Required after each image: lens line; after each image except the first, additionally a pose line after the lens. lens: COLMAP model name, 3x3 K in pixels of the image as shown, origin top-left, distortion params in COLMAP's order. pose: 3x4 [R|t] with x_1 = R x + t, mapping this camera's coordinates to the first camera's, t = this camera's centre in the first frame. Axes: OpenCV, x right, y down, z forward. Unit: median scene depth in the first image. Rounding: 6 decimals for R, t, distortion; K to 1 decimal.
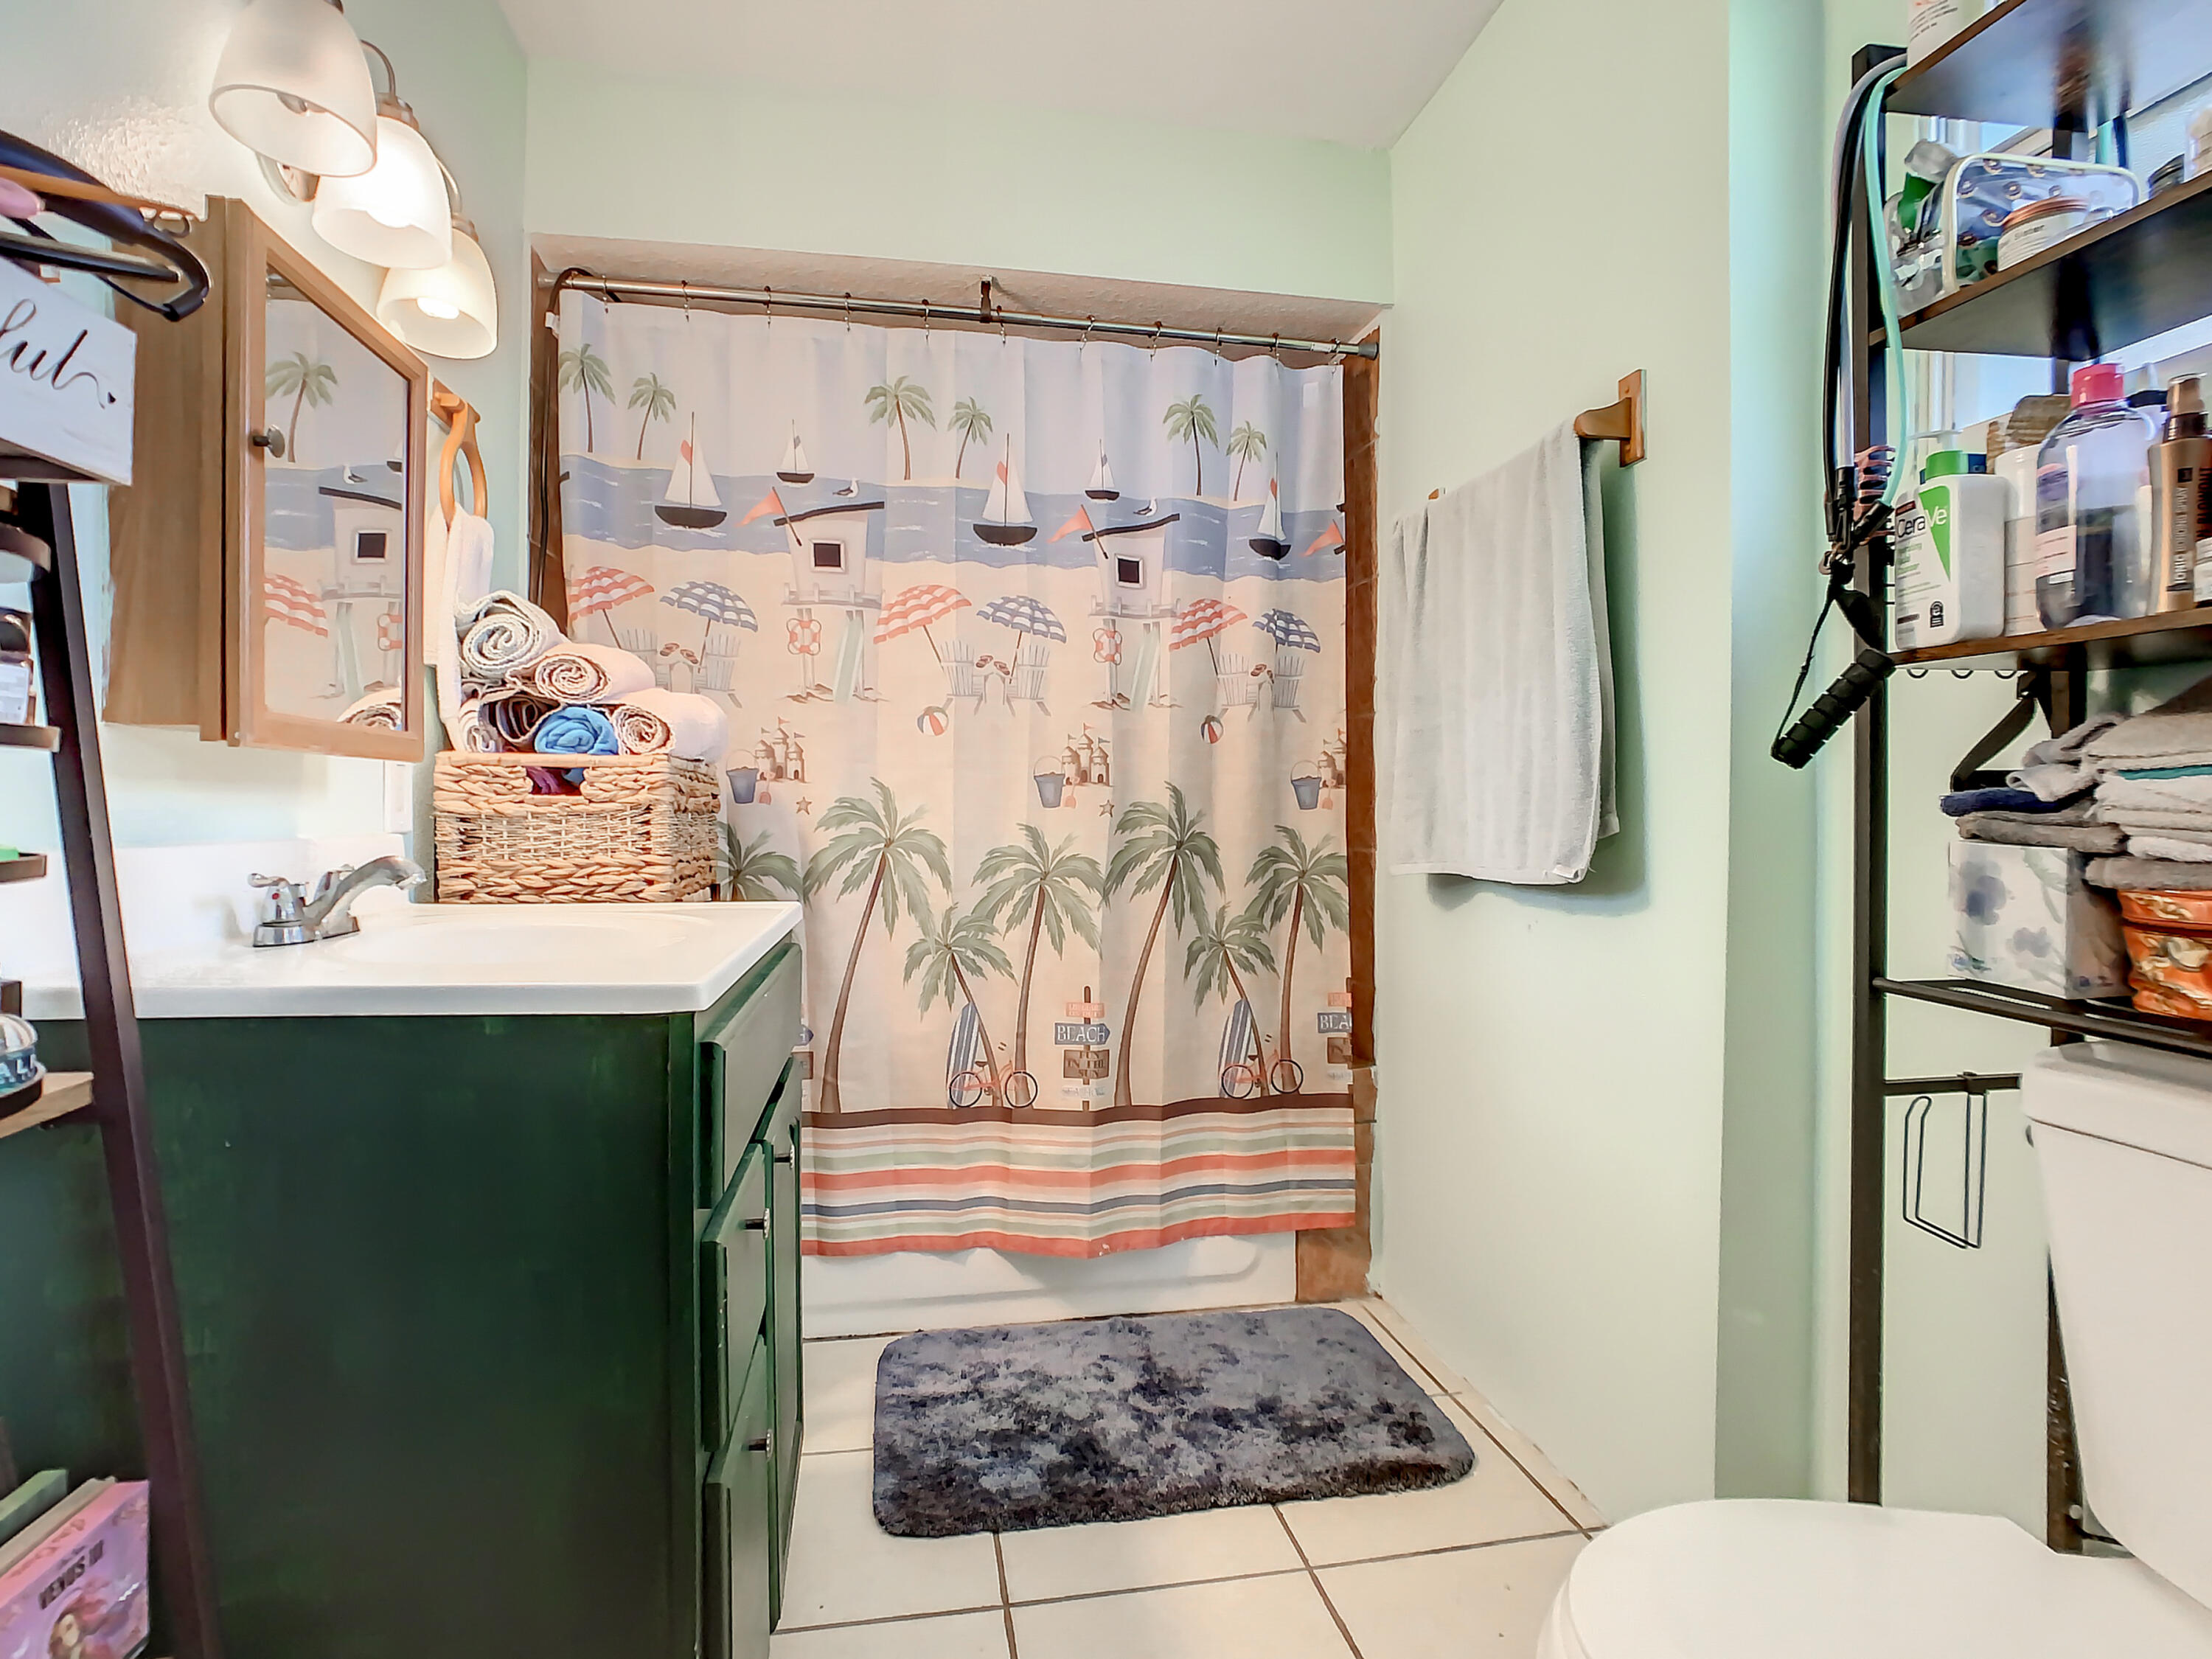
lens RADIAL K [[1164.6, 0, 1106.0], [0, 1164.6, 829.5], [0, 0, 1]] dist [-0.029627, 0.001859]
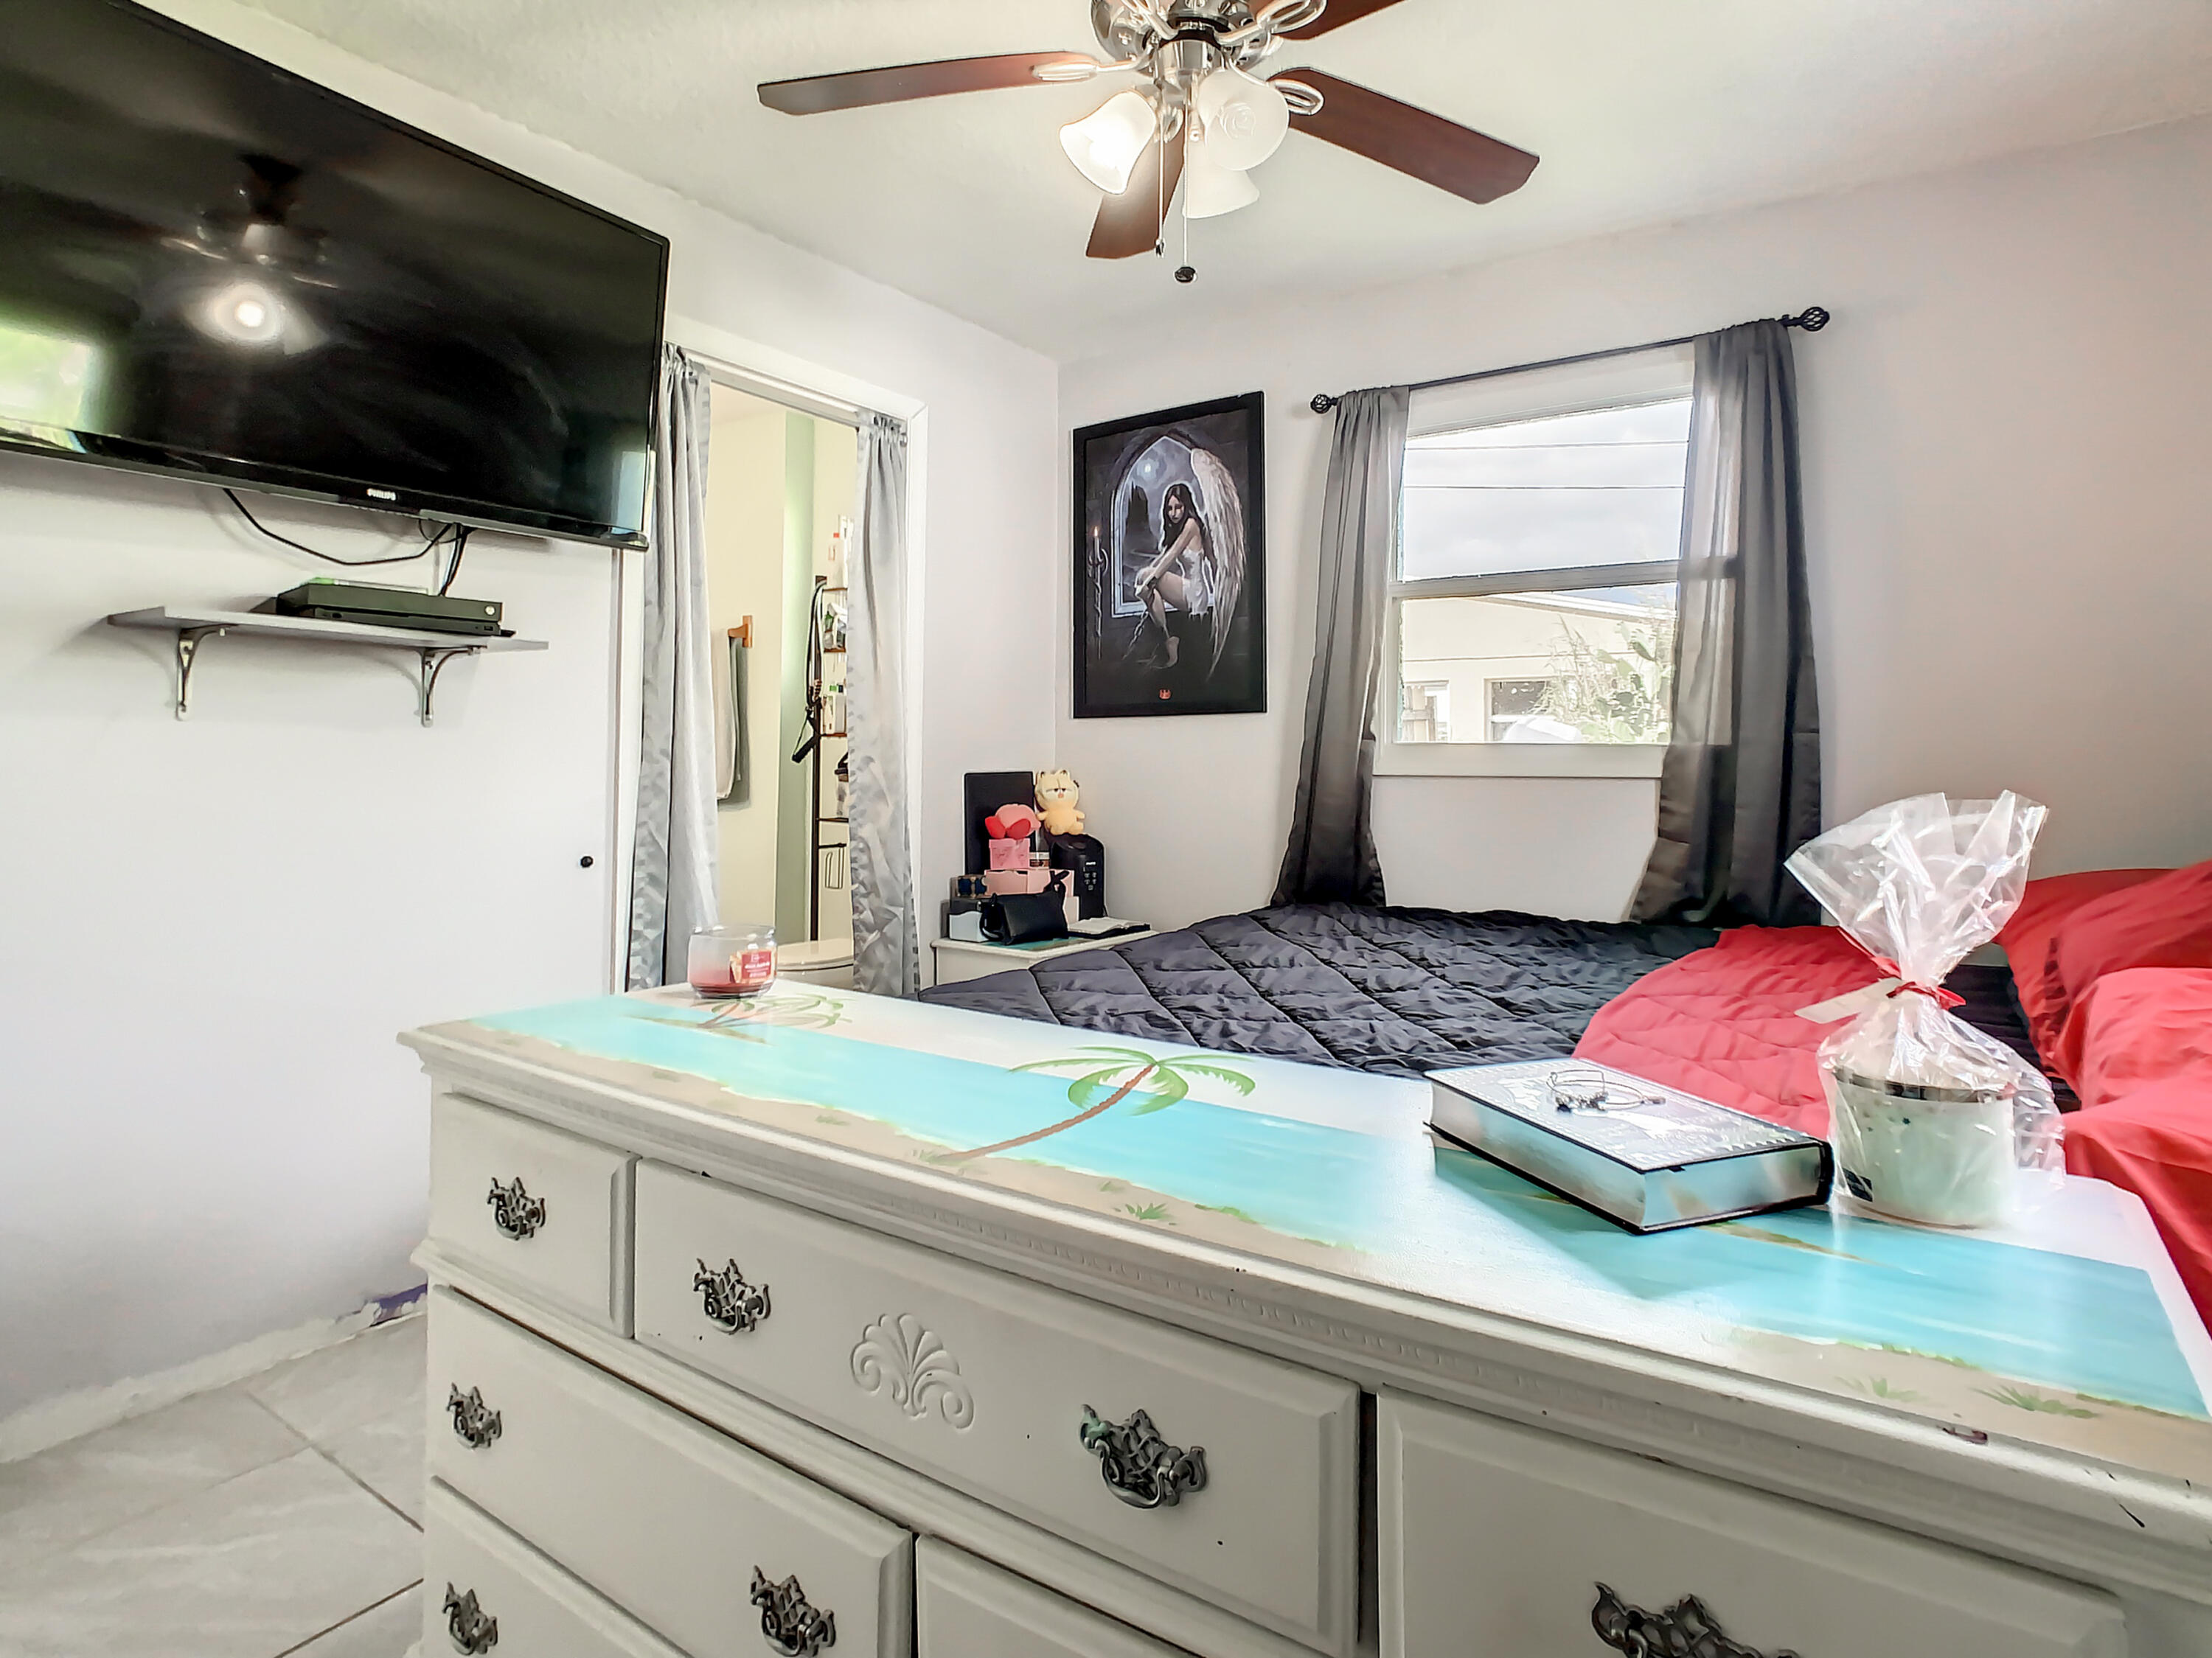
lens RADIAL K [[1197.6, 0, 1110.5], [0, 1197.6, 736.0], [0, 0, 1]] dist [-0.001193, -0.000170]
pose [[0.696859, 0.021726, 0.716879, -1.541399], [0.000546, 0.999525, -0.030823, -0.018655], [-0.717208, 0.021871, 0.696516, -2.529199]]
